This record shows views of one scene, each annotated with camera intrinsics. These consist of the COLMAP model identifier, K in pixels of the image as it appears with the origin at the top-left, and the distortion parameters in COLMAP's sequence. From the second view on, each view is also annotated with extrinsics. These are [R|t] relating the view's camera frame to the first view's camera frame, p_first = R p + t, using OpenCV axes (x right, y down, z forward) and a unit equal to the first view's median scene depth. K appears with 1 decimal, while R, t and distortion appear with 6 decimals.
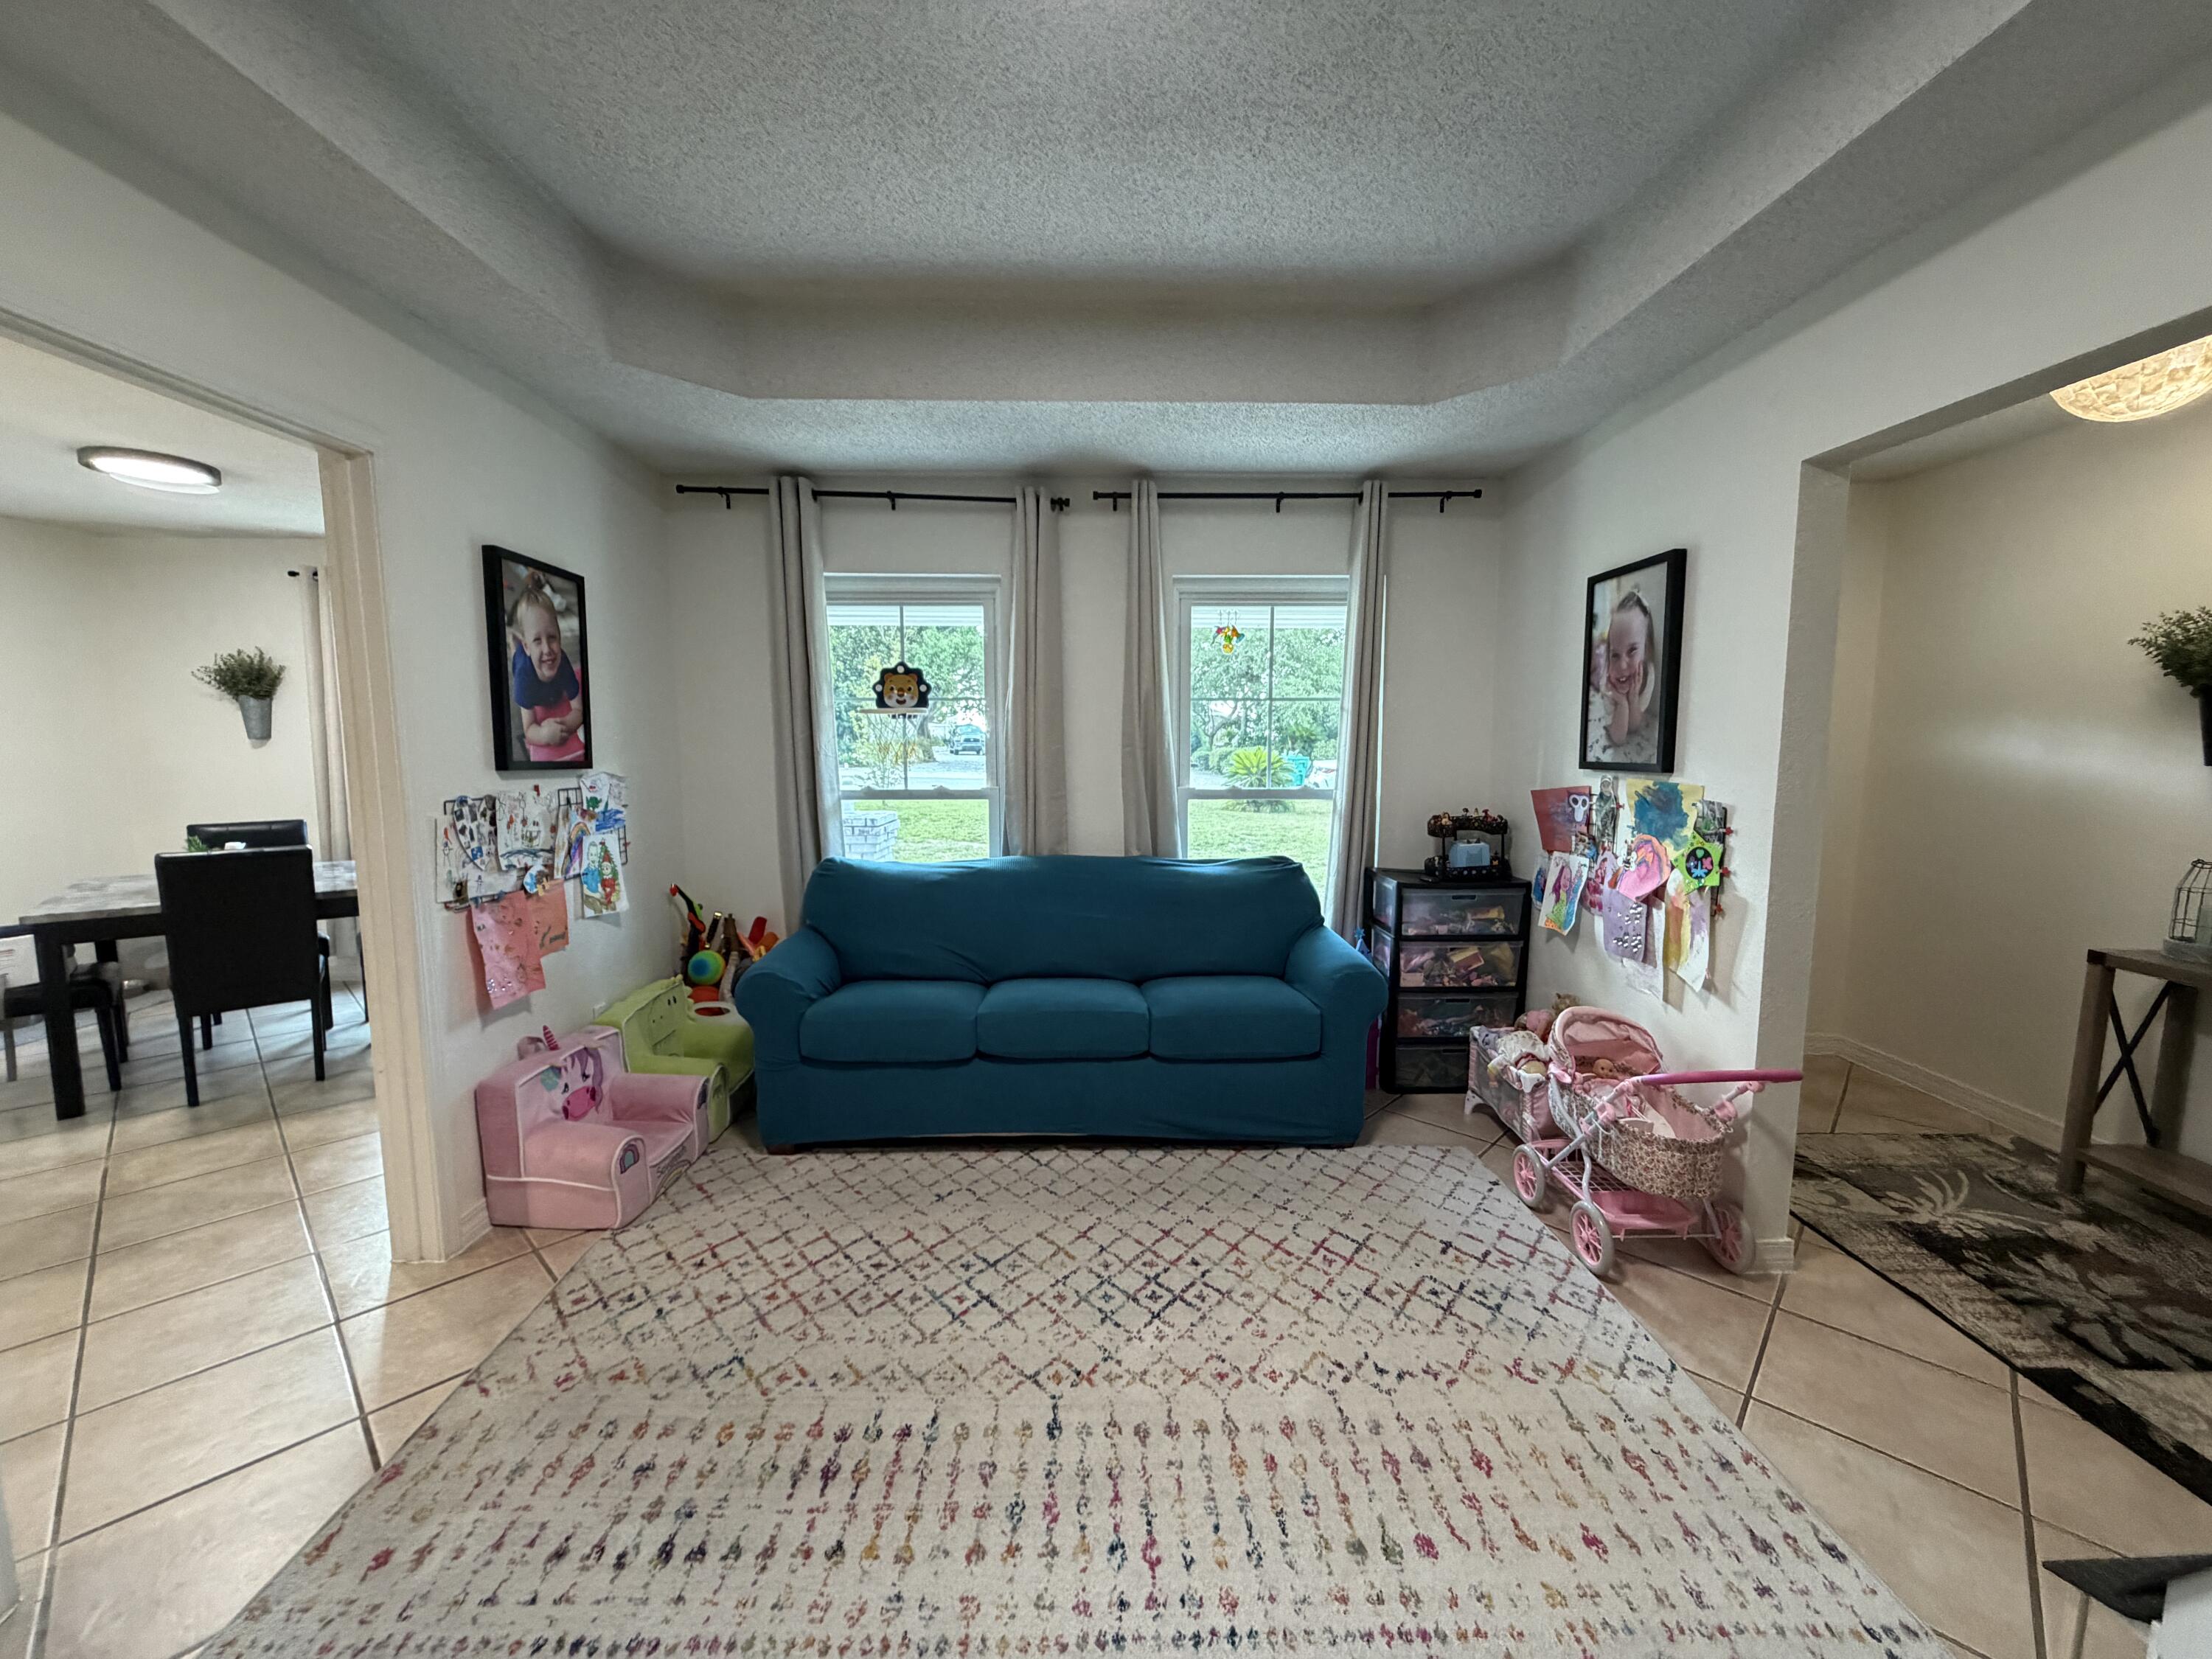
lens RADIAL K [[882.7, 0, 1101.0], [0, 882.7, 830.2], [0, 0, 1]] dist [0.000683, 0.000437]
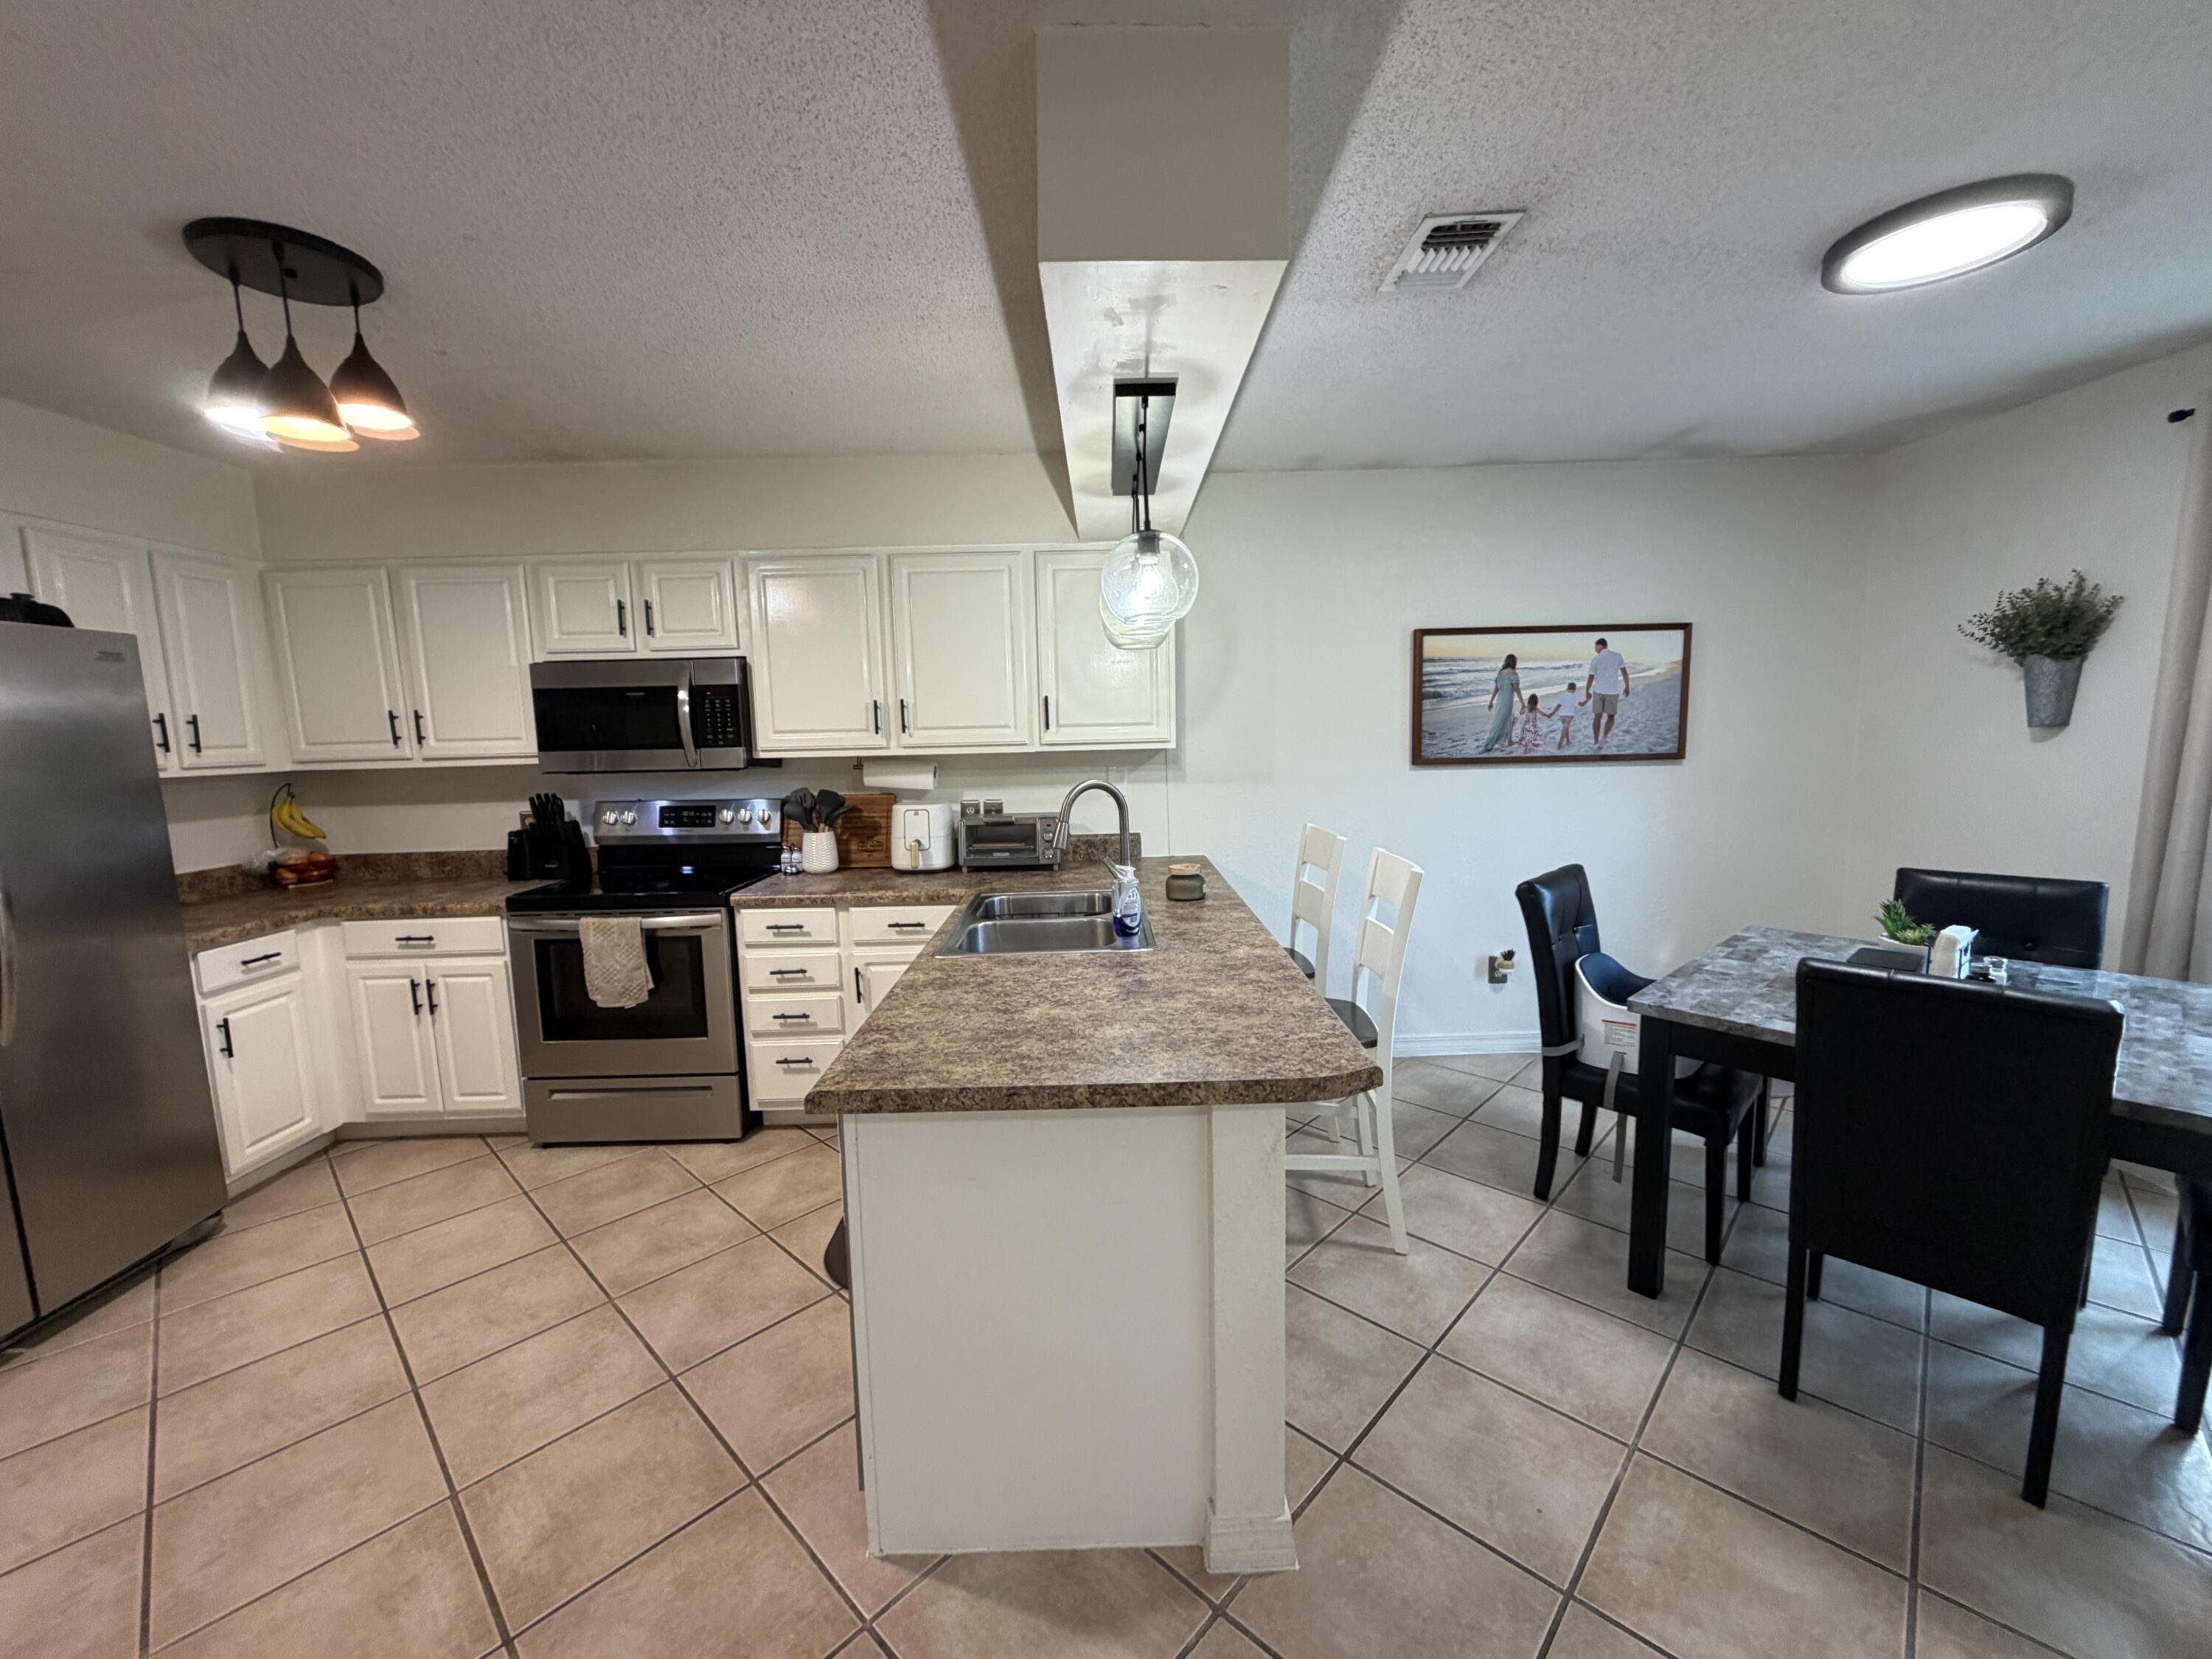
lens RADIAL K [[882.7, 0, 1101.0], [0, 882.7, 830.2], [0, 0, 1]] dist [0.000683, 0.000437]
pose [[-0.003744, 0.117990, -0.993008, -0.600870], [-0.080895, 0.989724, 0.117905, -0.091622], [0.996716, 0.080771, 0.005840, 0.628740]]
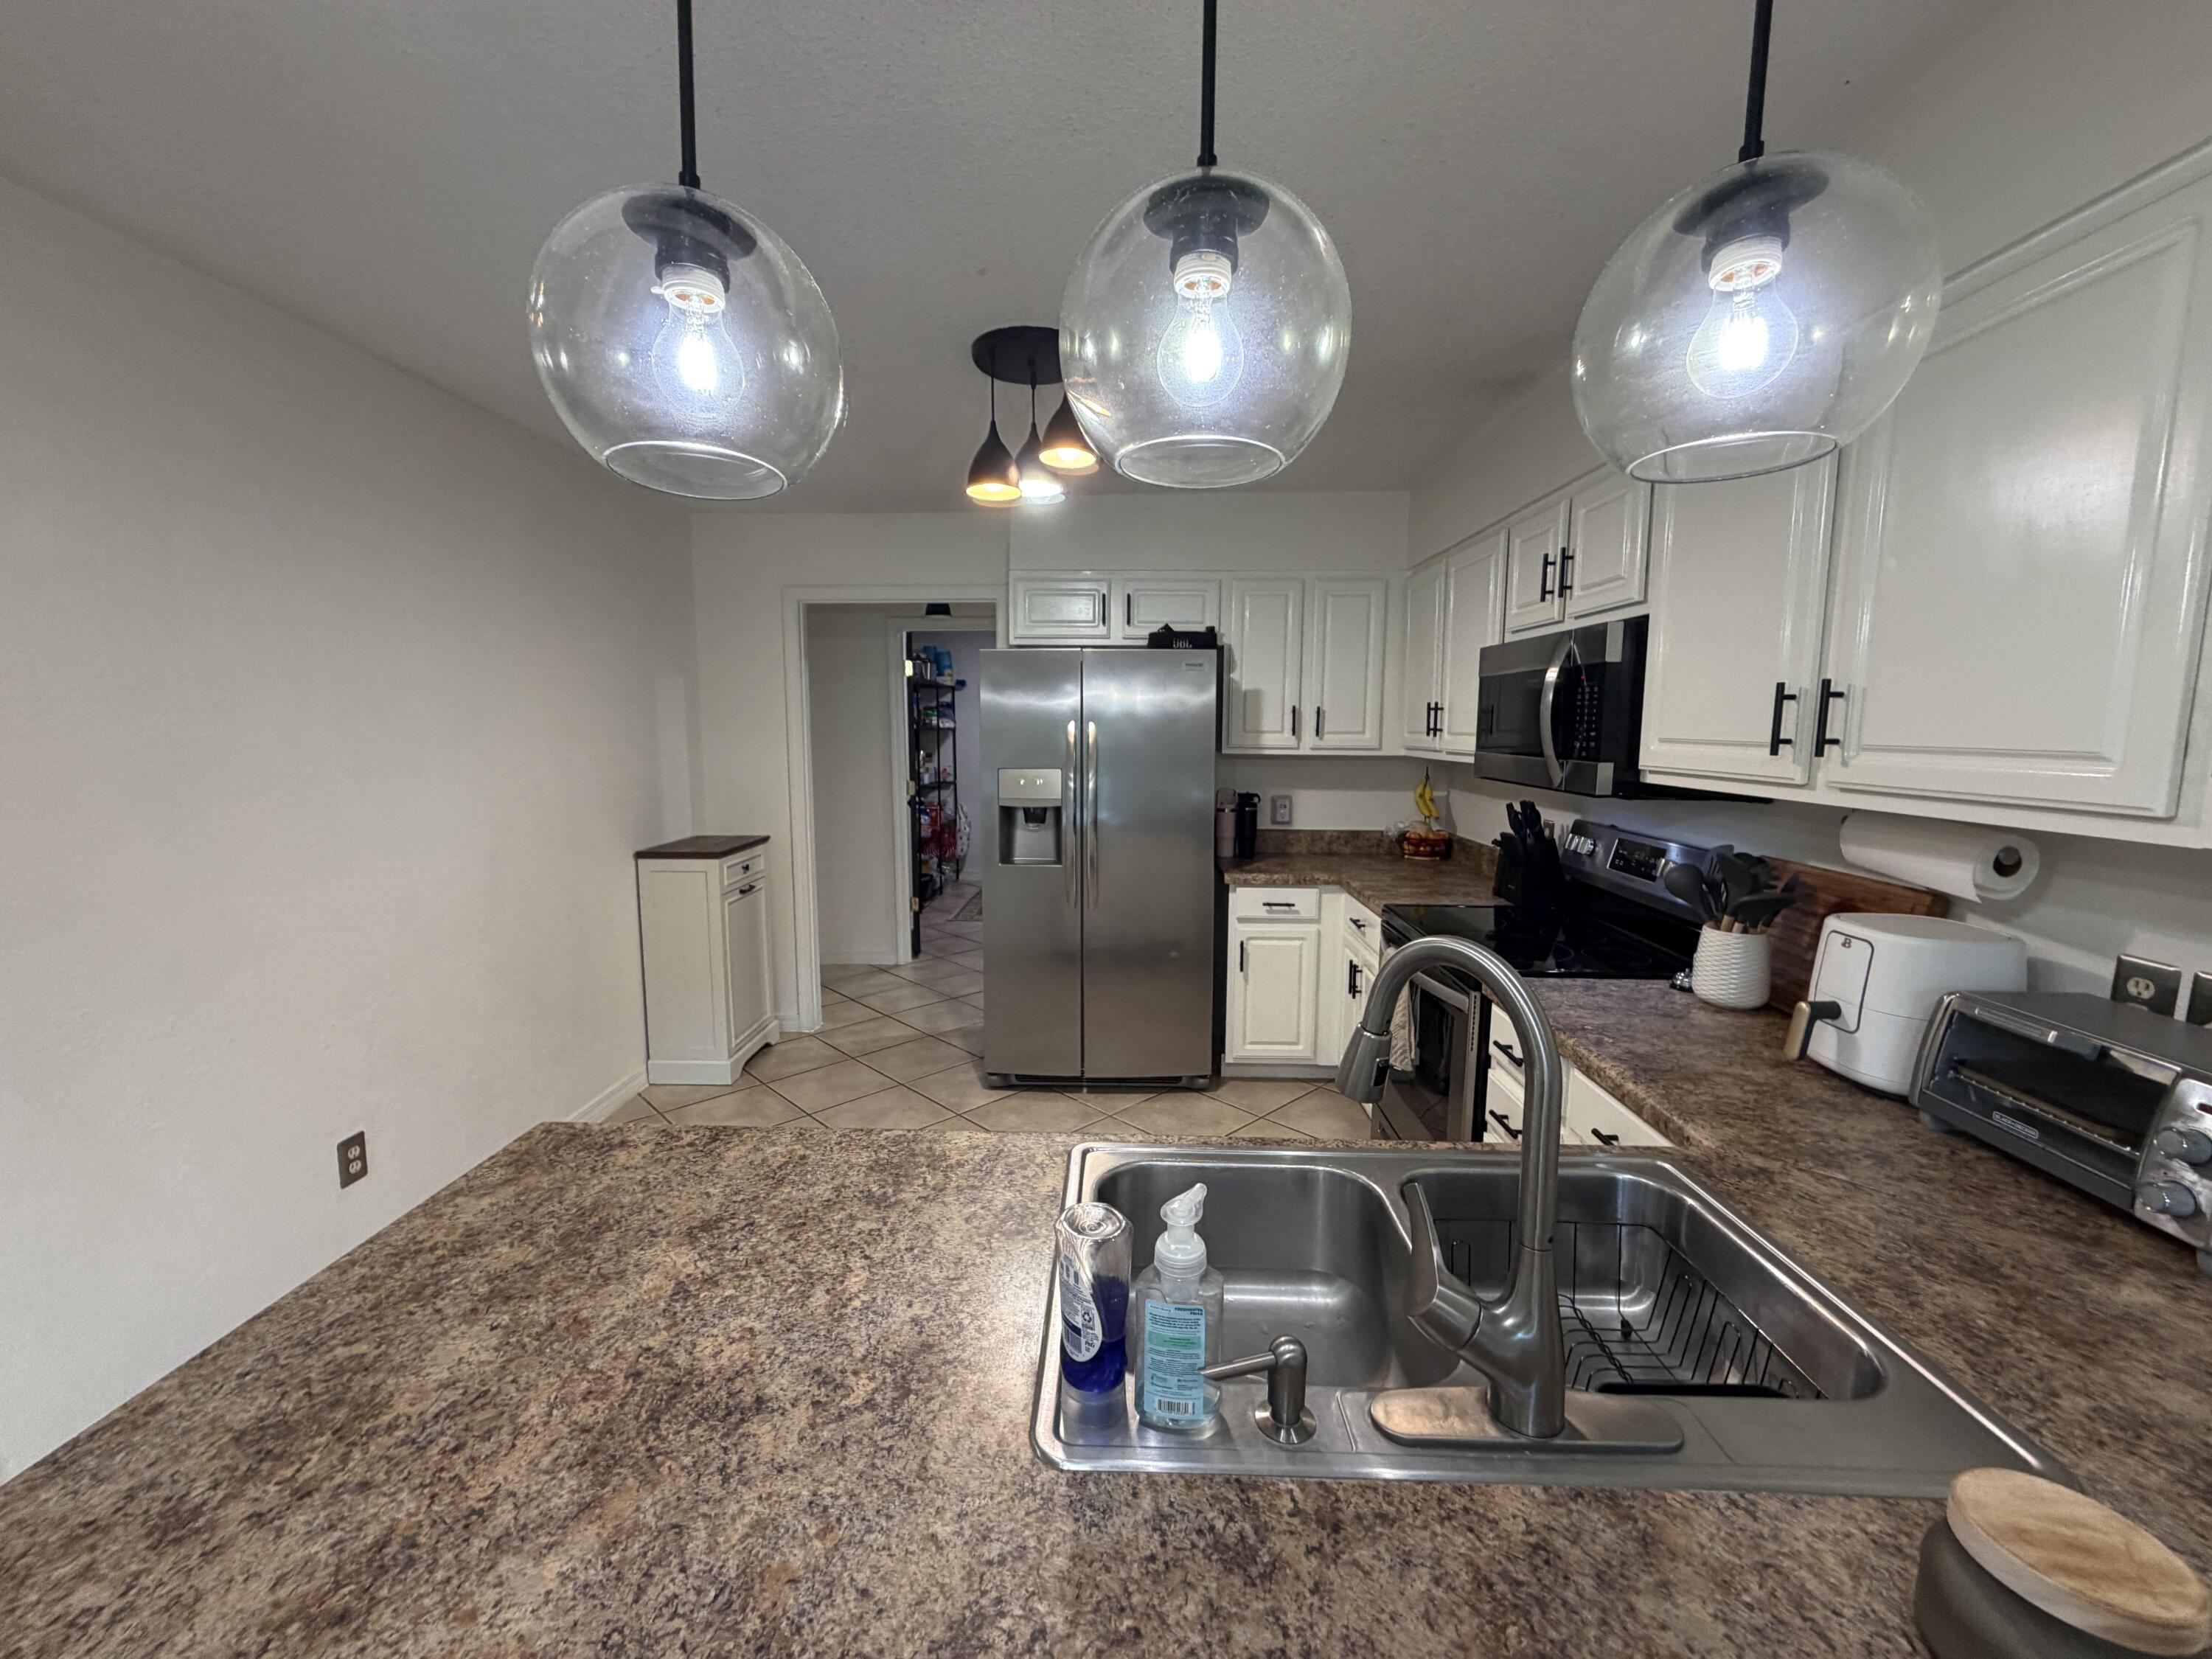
lens RADIAL K [[882.7, 0, 1101.0], [0, 882.7, 830.2], [0, 0, 1]] dist [0.000683, 0.000437]
pose [[-0.999200, -0.009055, 0.038941, -1.384508], [-0.000029, 0.974176, 0.225789, -0.134798], [-0.039980, 0.225607, -0.973398, 0.894666]]
